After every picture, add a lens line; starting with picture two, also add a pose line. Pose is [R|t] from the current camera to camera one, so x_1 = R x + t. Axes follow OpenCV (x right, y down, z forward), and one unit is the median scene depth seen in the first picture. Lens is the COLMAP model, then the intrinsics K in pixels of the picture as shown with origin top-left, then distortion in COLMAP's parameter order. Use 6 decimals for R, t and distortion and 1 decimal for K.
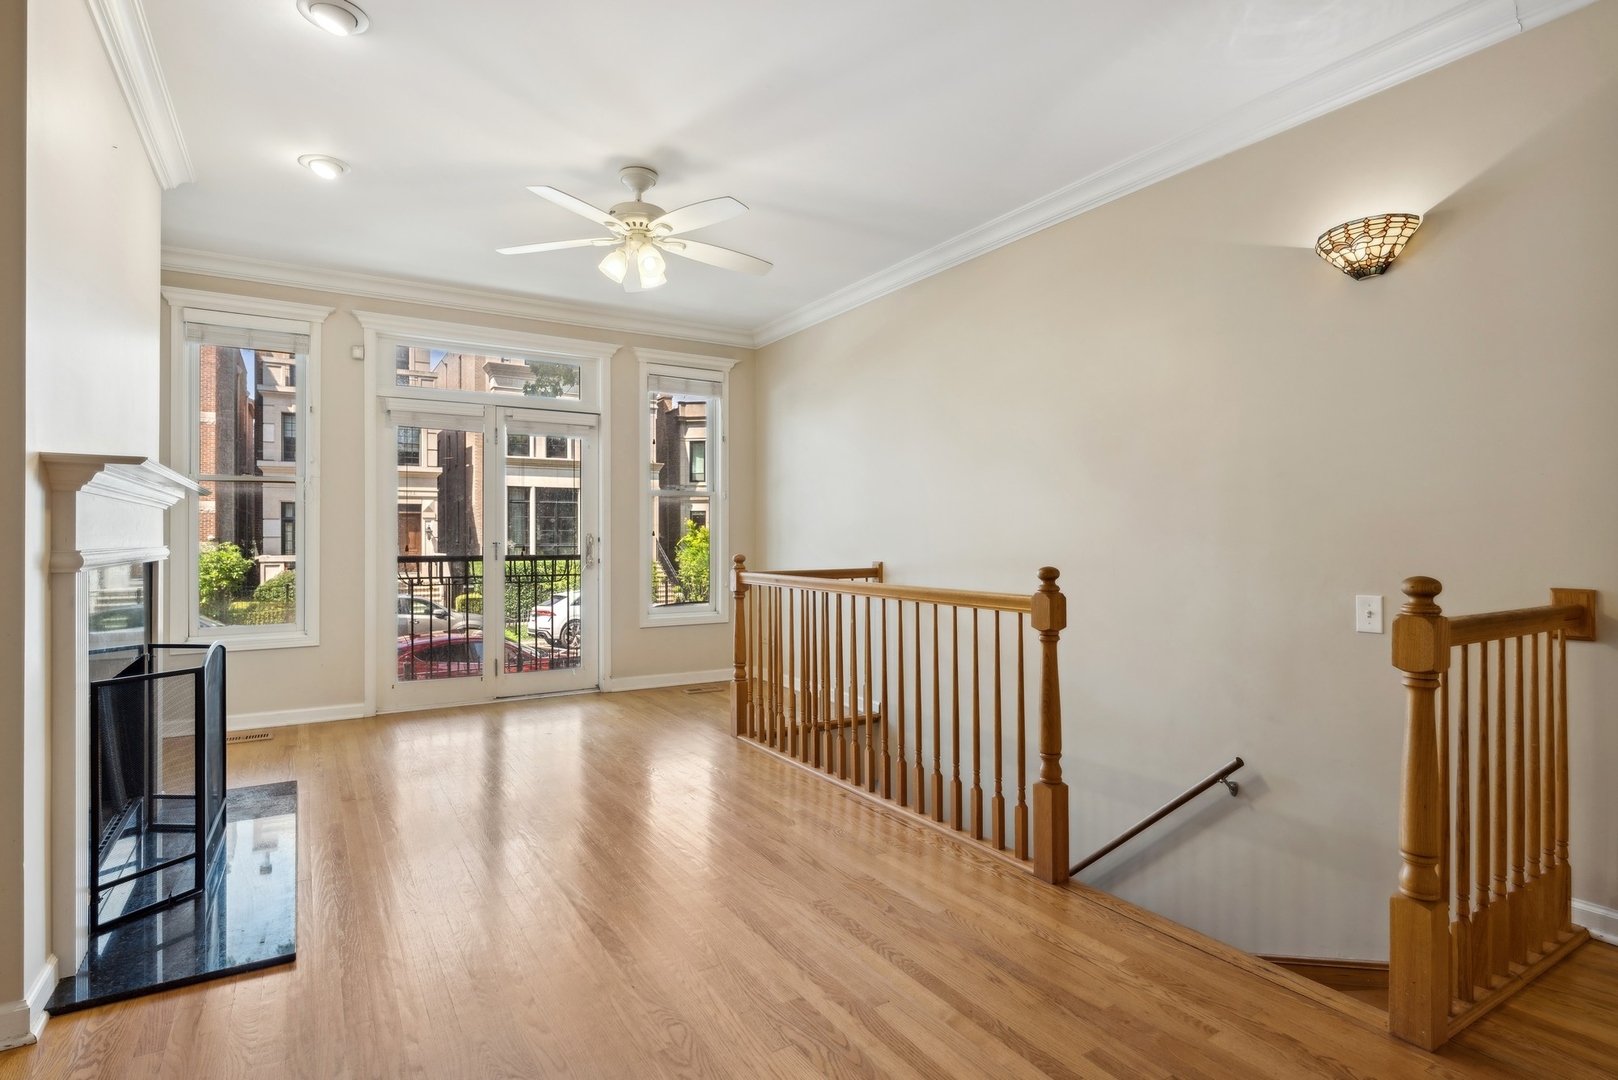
lens RADIAL K [[842.6, 0, 815.2], [0, 842.6, 538.0], [0, 0, 1]] dist [-0.009648, 0.001867]
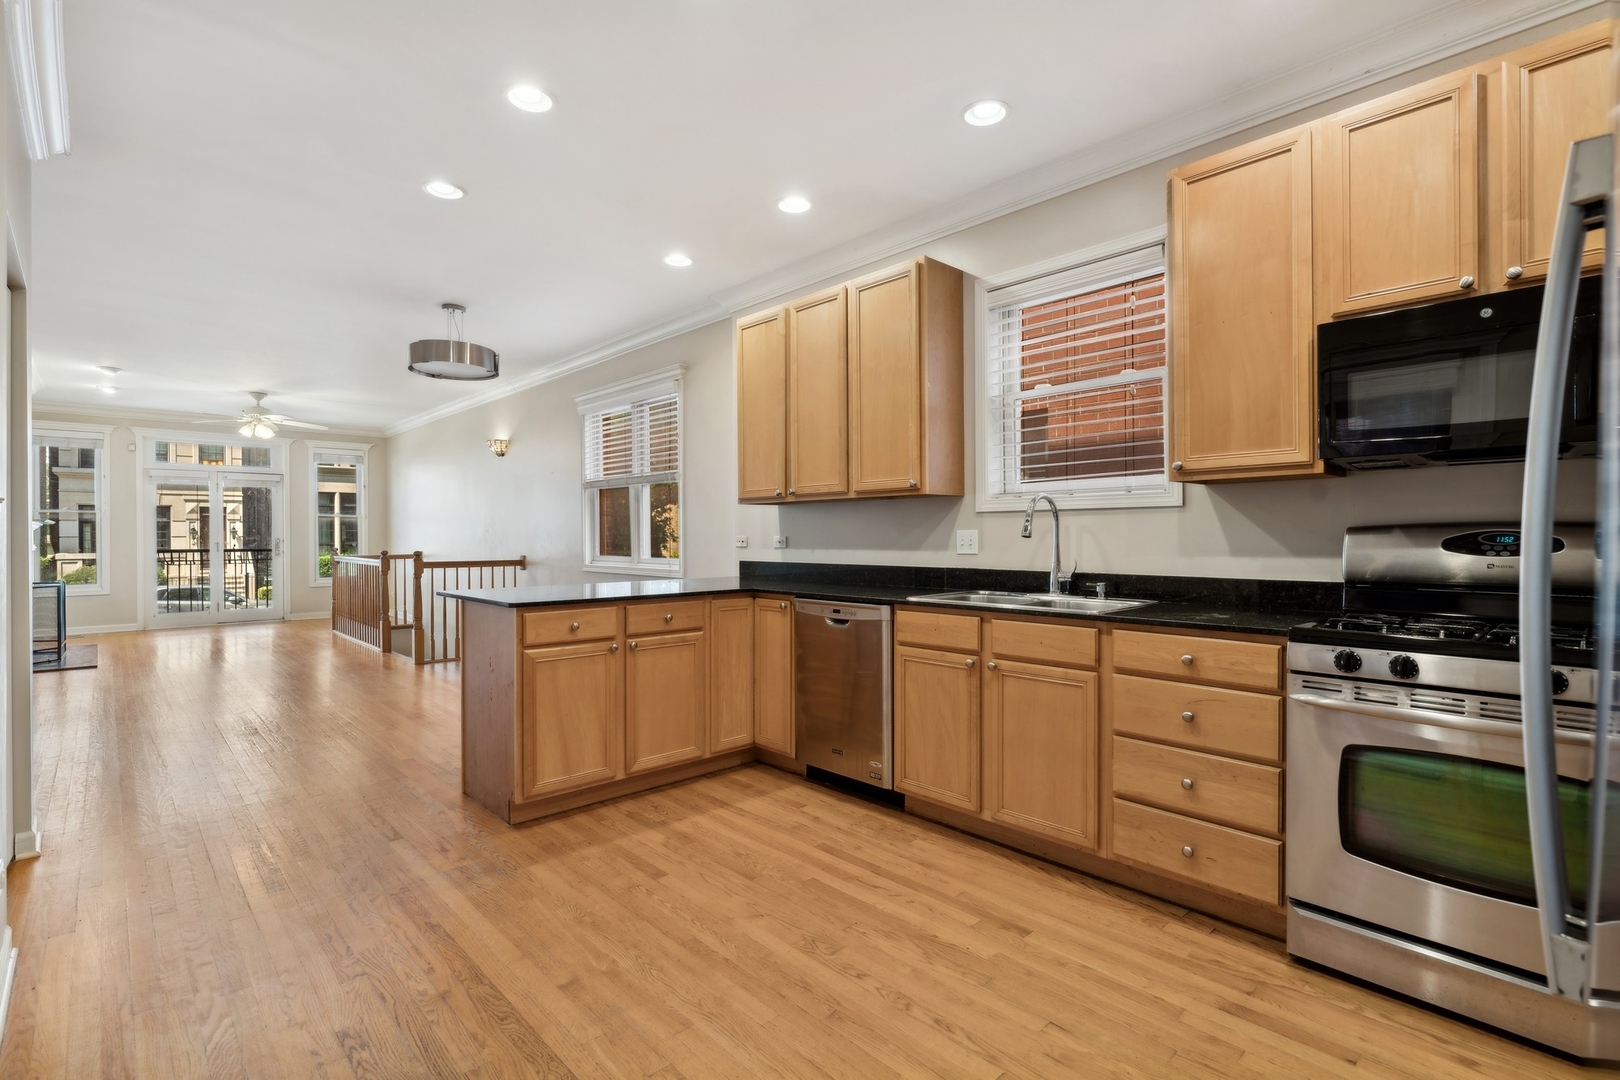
lens RADIAL K [[742.6, 0, 800.5], [0, 742.6, 542.3], [0, 0, 1]] dist [-0.001852, 0.000584]
pose [[0.978677, -0.001941, 0.205396, 0.631733], [0.000297, 0.999968, 0.008034, -0.008392], [-0.205405, -0.007801, 0.978646, -1.026627]]
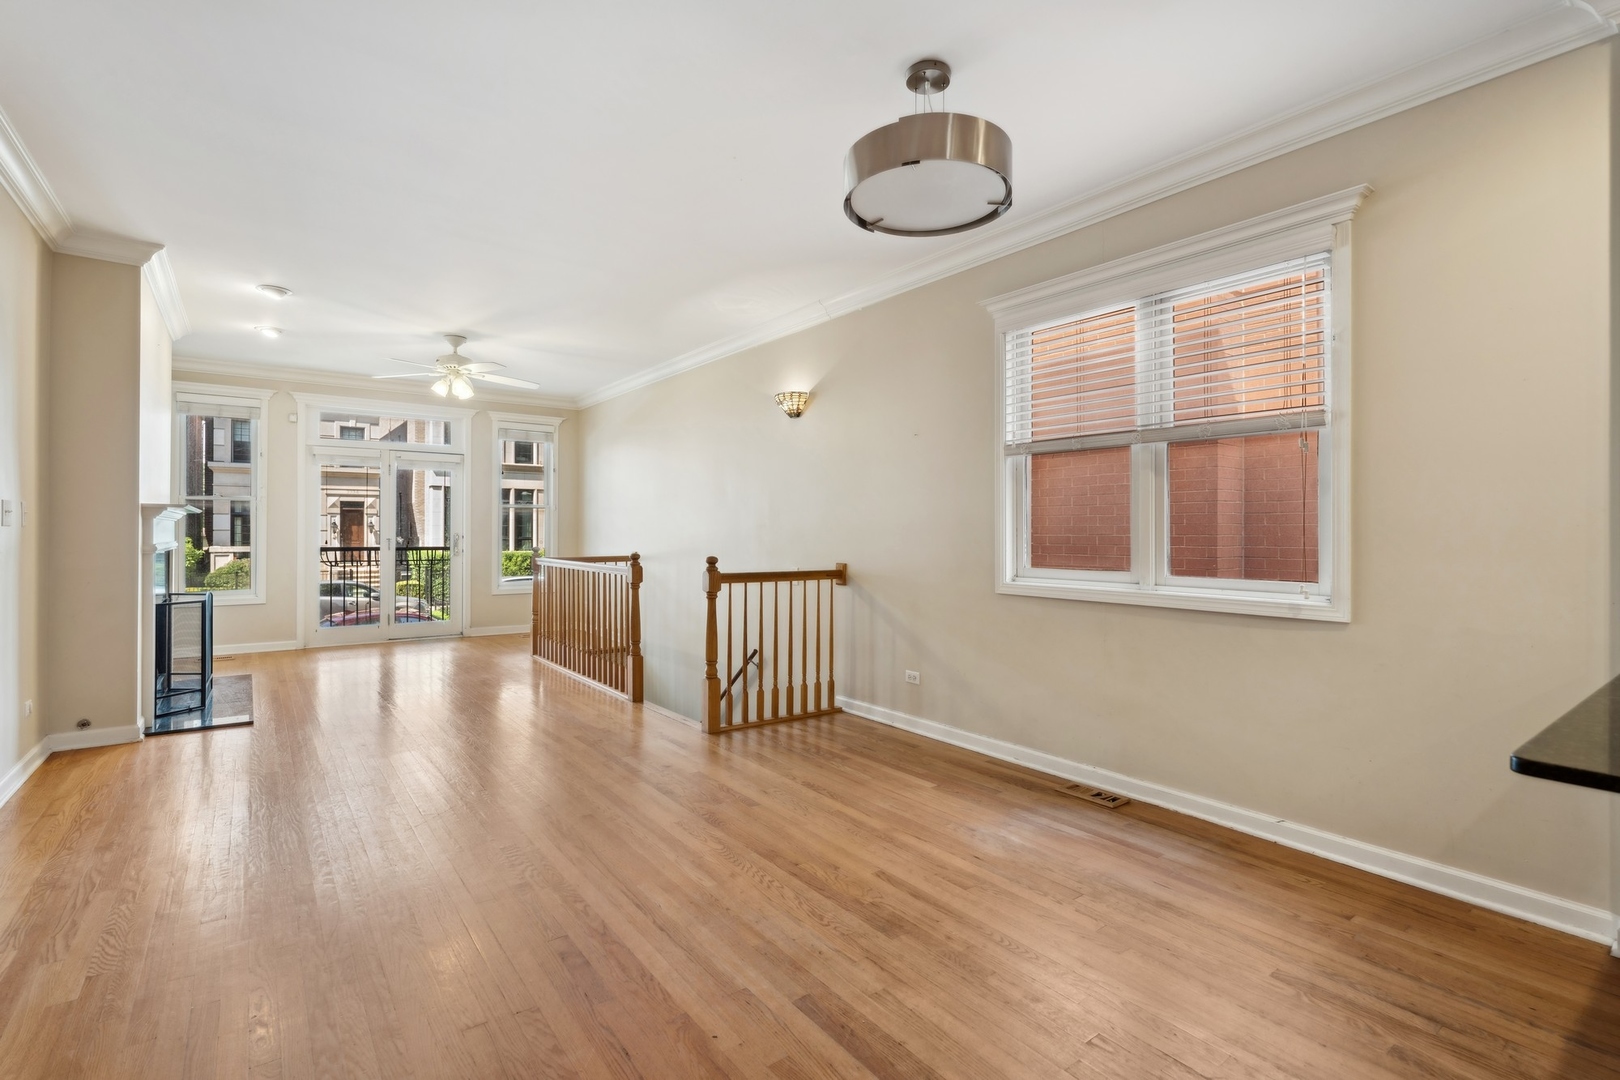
lens RADIAL K [[742.6, 0, 815.8], [0, 742.6, 533.4], [0, 0, 1]] dist [-0.001852, 0.000584]
pose [[0.994677, 0.005622, 0.102885, 0.280630], [-0.005712, 0.999984, 0.000576, -0.010289], [-0.102880, -0.001160, 0.994693, -0.472018]]
